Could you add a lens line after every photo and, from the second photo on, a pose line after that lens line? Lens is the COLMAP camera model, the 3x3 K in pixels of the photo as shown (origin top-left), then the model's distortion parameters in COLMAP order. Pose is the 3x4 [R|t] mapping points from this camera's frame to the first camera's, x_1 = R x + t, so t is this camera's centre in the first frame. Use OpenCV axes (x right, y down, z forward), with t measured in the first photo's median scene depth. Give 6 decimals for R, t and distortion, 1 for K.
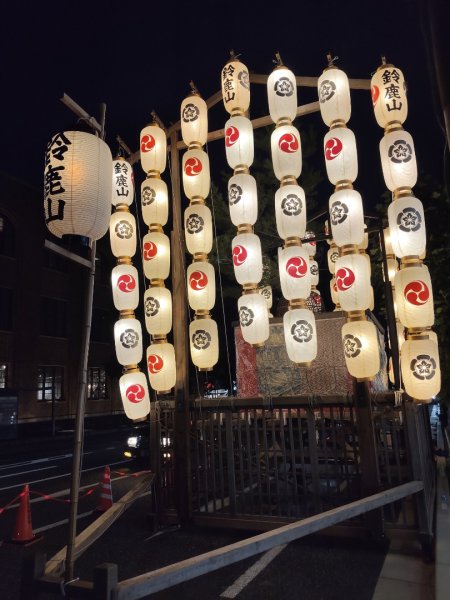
lens RADIAL K [[447.2, 0, 225.0], [0, 447.2, 300.0], [0, 0, 1]] dist [-0.005254, -0.003465]
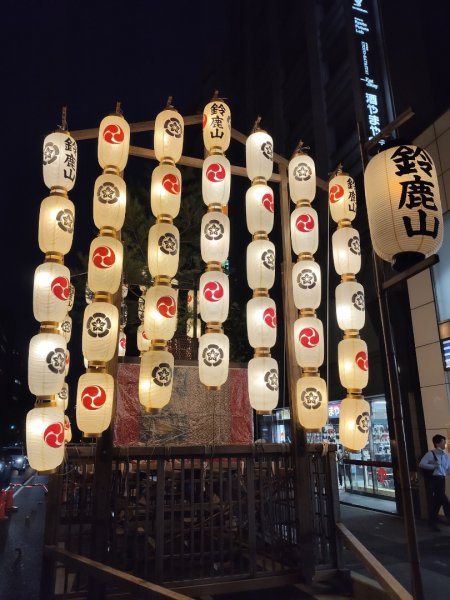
lens RADIAL K [[449.0, 0, 225.0], [0, 449.0, 300.0], [0, 0, 1]] dist [0.007994, 0.001642]
pose [[0.740073, 0.233003, 0.630873, -0.529546], [-0.160127, 0.972137, -0.171201, 0.074461], [-0.653185, 0.025681, 0.756763, 0.246247]]
